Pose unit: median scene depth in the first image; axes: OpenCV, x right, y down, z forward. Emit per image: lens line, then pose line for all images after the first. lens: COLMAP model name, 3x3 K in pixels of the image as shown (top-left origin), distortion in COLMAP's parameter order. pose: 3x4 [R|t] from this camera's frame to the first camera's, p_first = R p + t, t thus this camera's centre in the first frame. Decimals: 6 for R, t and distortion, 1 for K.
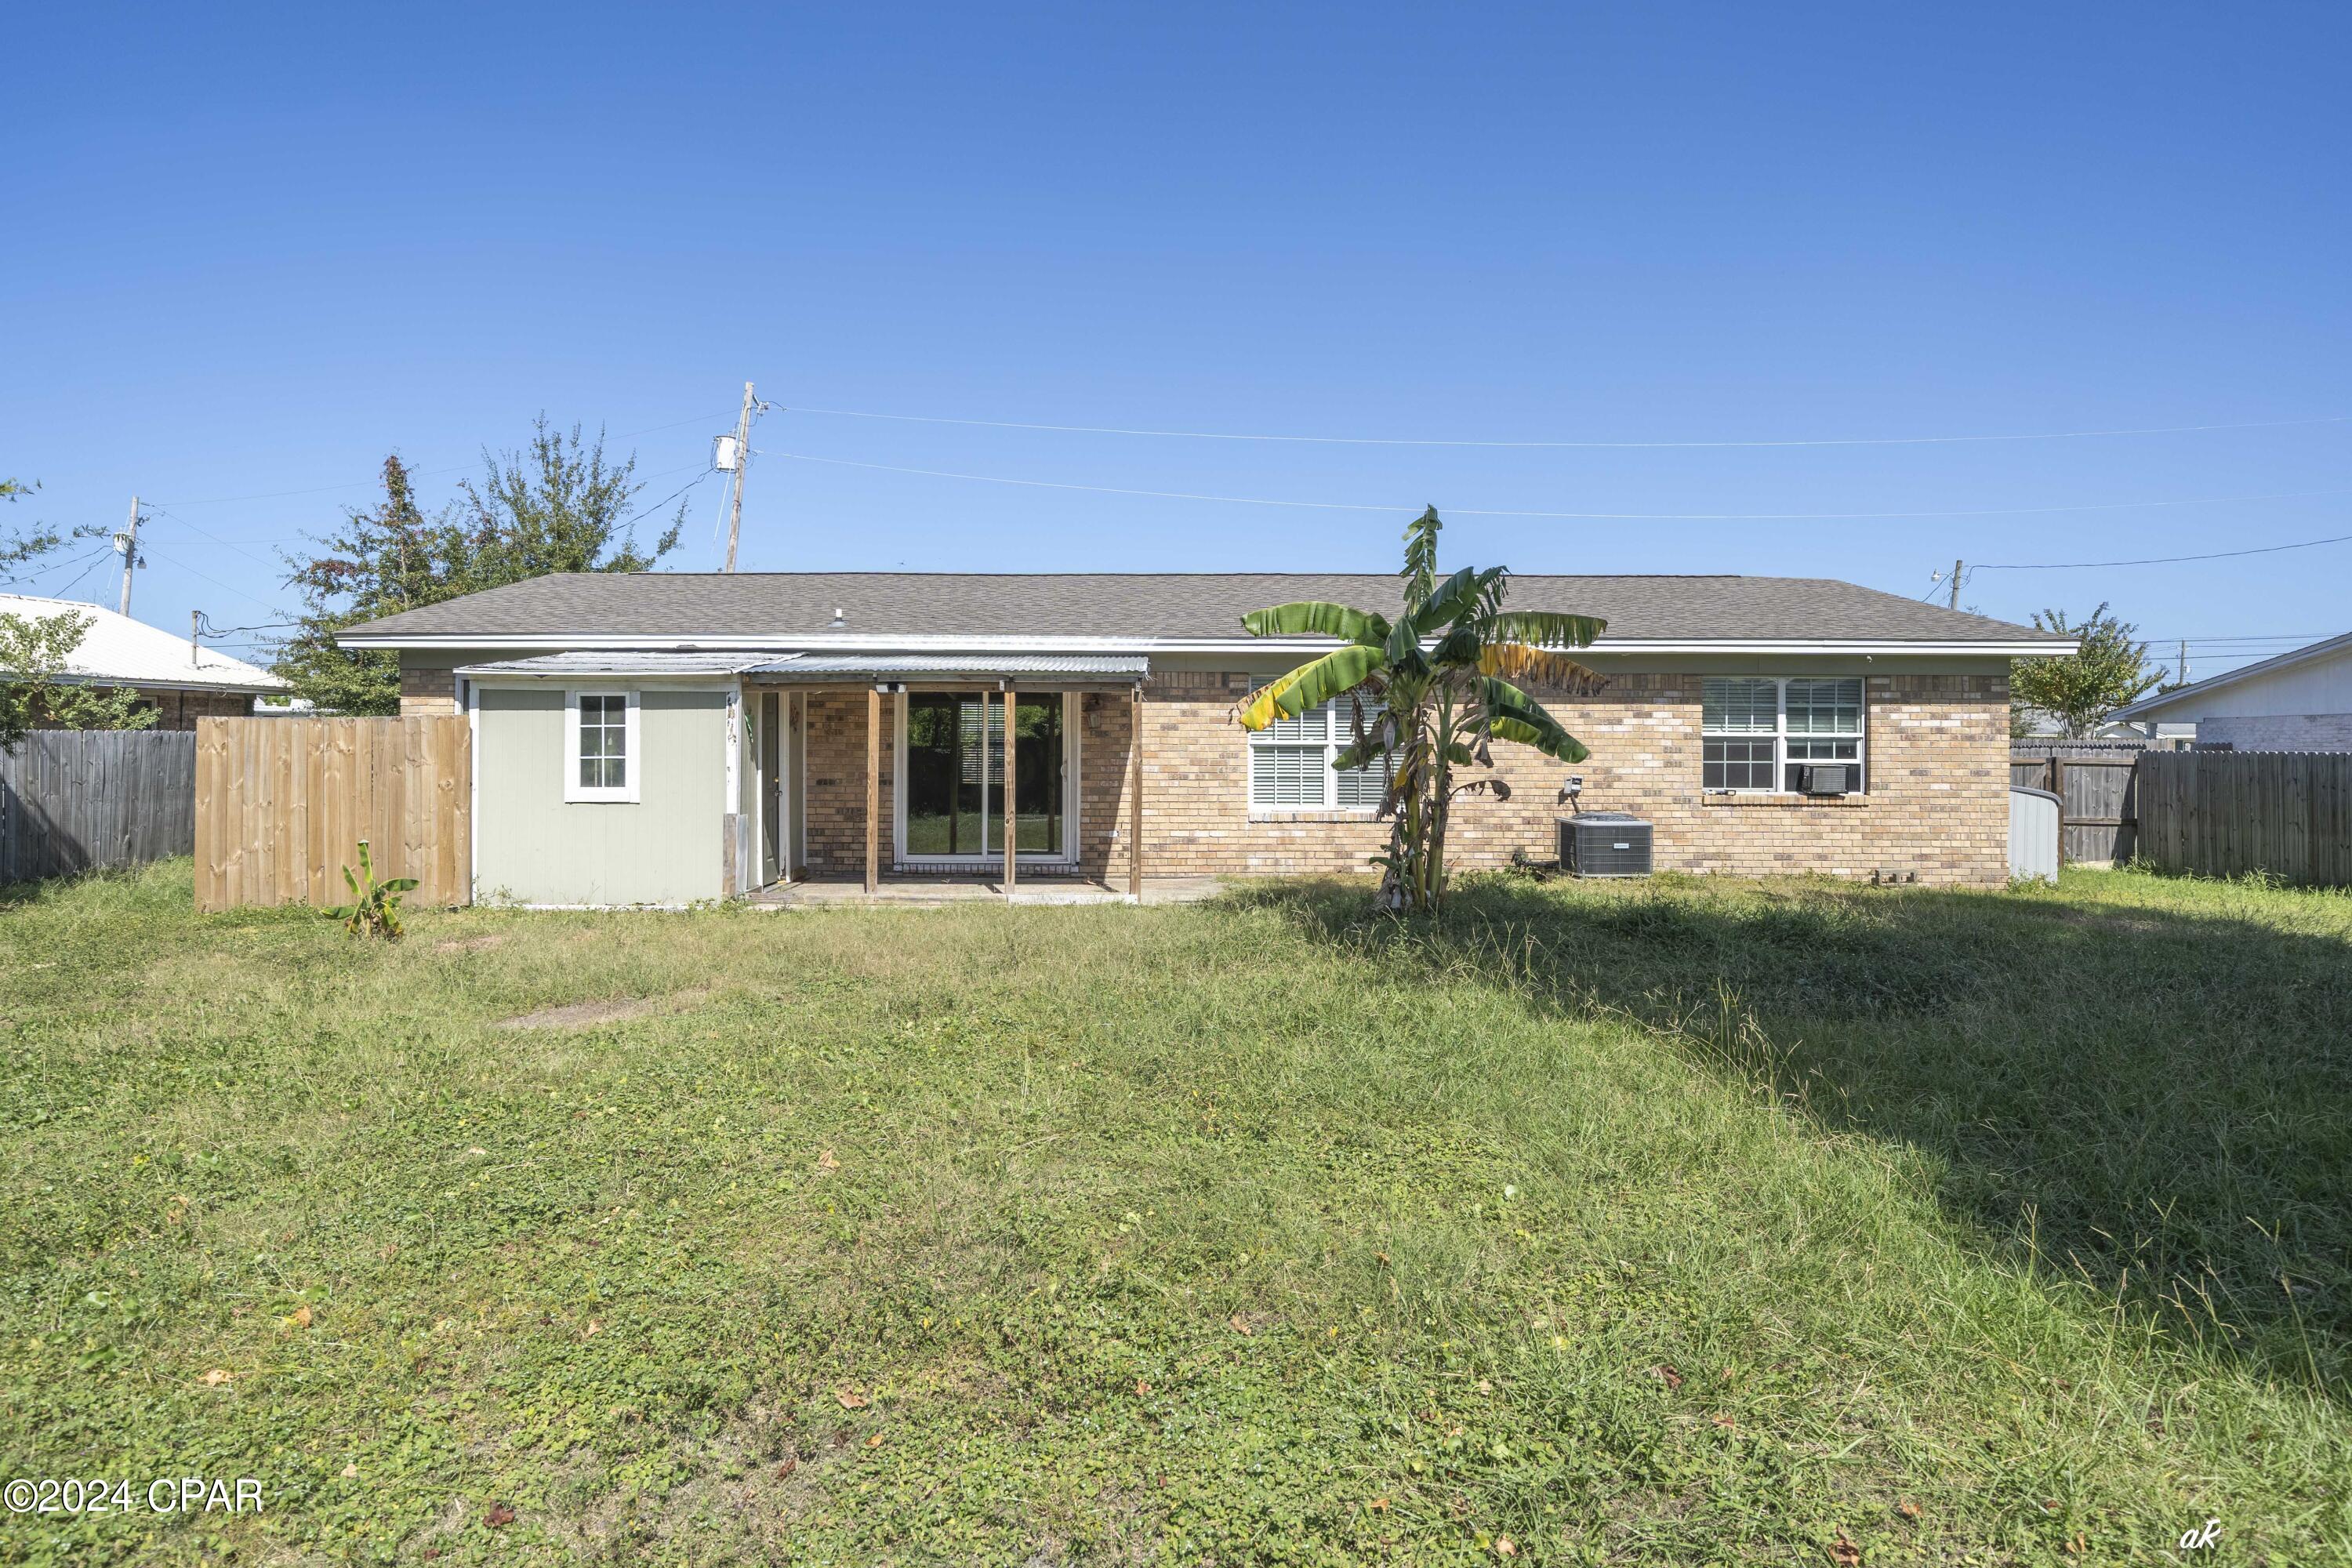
lens RADIAL K [[1353.8, 0, 1170.1], [0, 1353.8, 763.7], [0, 0, 1]] dist [0.008199, 0.000572]
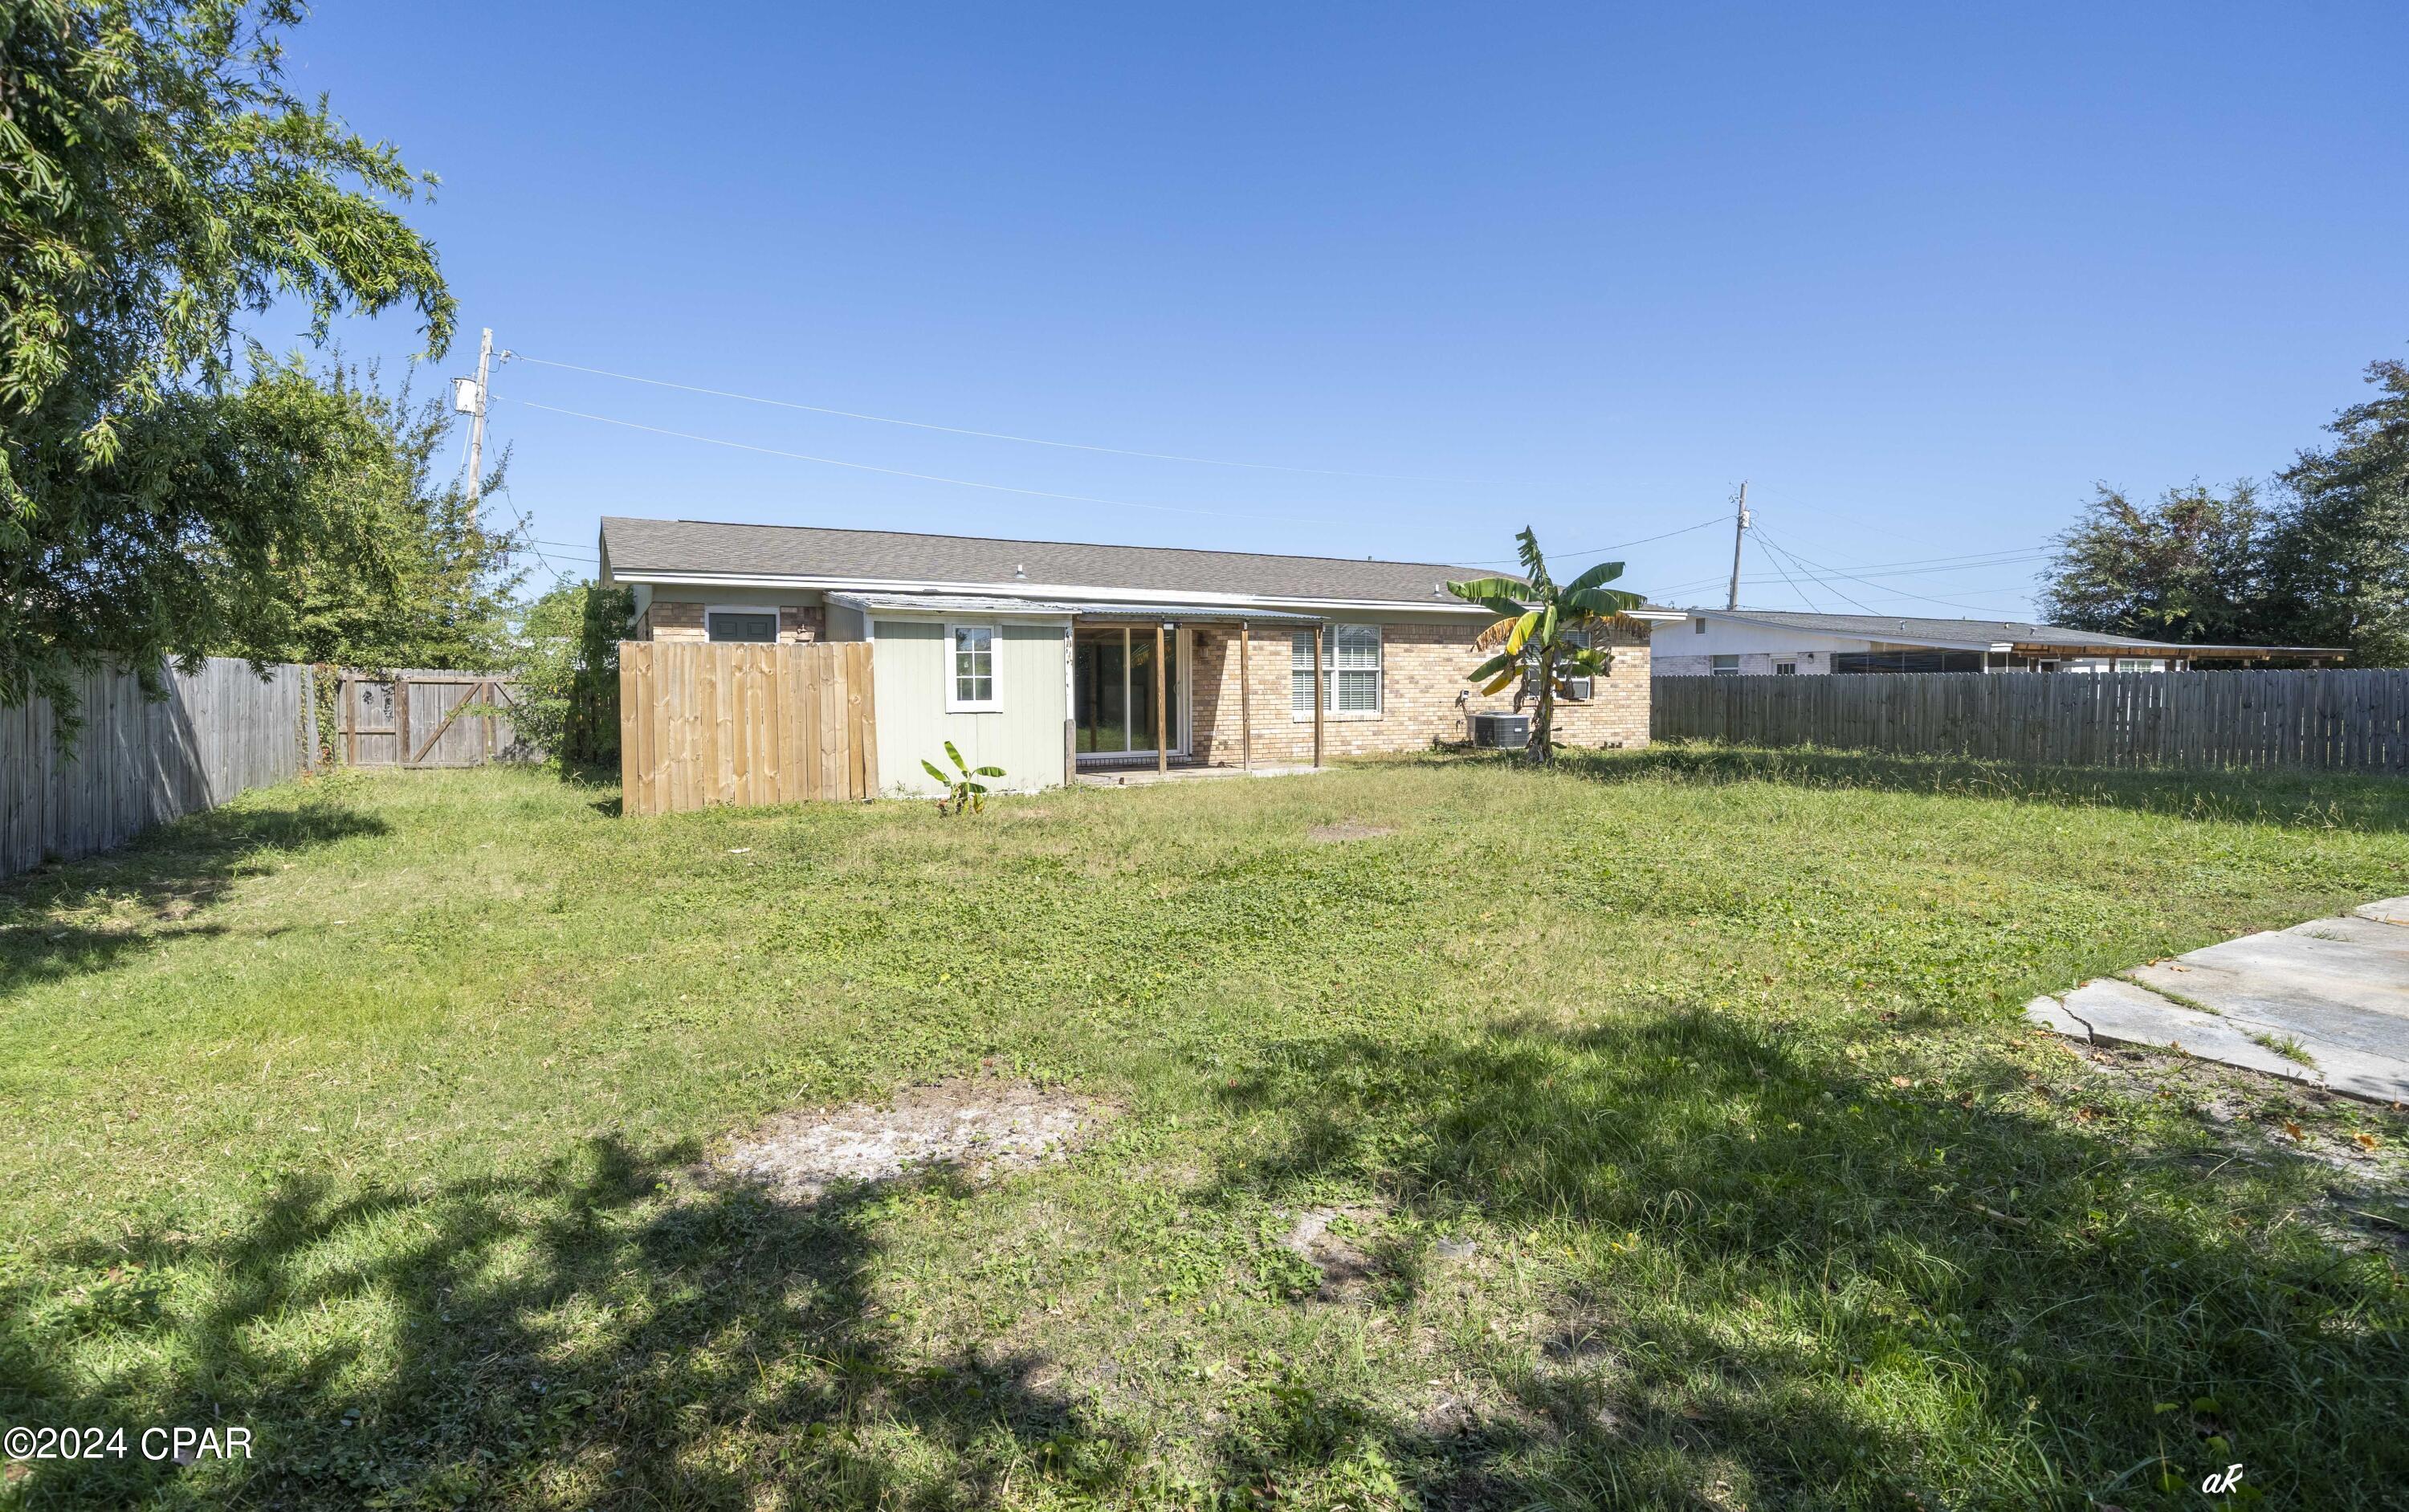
lens RADIAL K [[1109.6, 0, 1188.6], [0, 1109.6, 745.2], [0, 0, 1]] dist [0.000155, 0.000039]
pose [[0.884090, -0.031625, 0.466246, -0.604470], [0.013015, 0.998987, 0.043080, 0.014036], [-0.467136, -0.032019, 0.883606, -0.011506]]
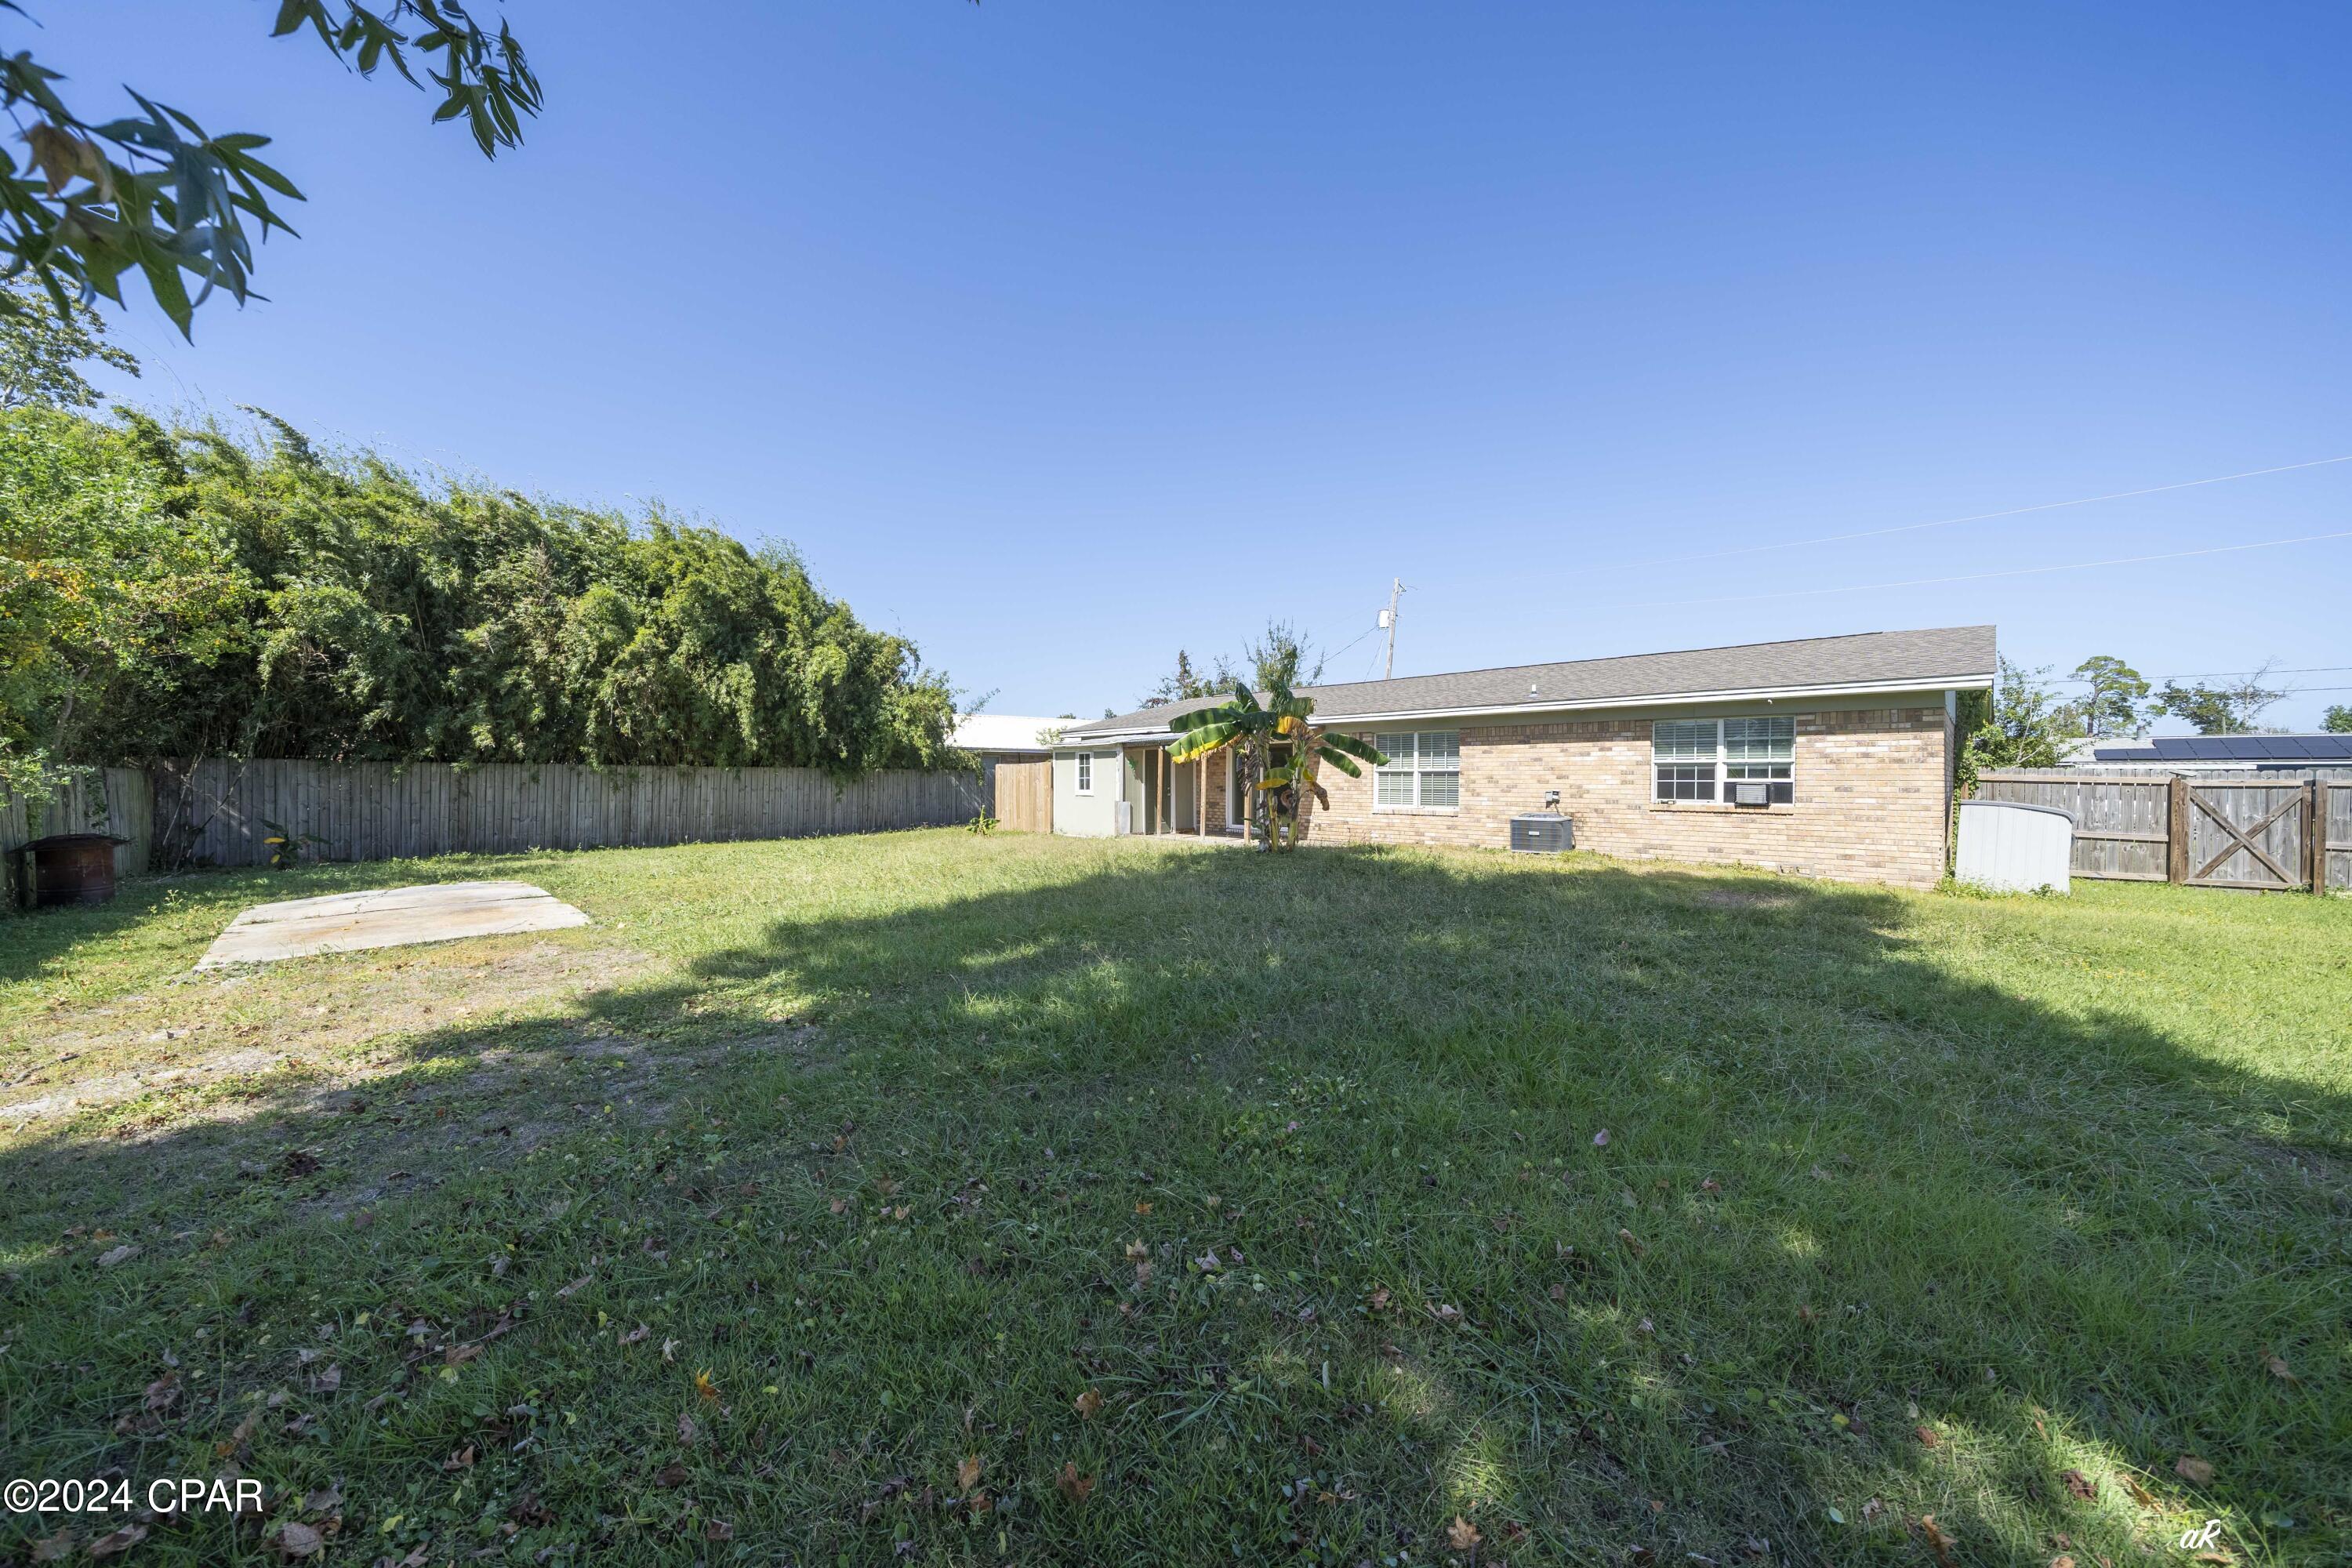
lens RADIAL K [[806.3, 0, 1180.9], [0, 806.3, 788.0], [0, 0, 1]] dist [0.000847, 0.000014]
pose [[0.712151, 0.006173, -0.702000, 0.638851], [-0.007117, 0.999973, 0.001573, 0.008619], [0.701991, 0.003876, 0.712176, 0.042888]]
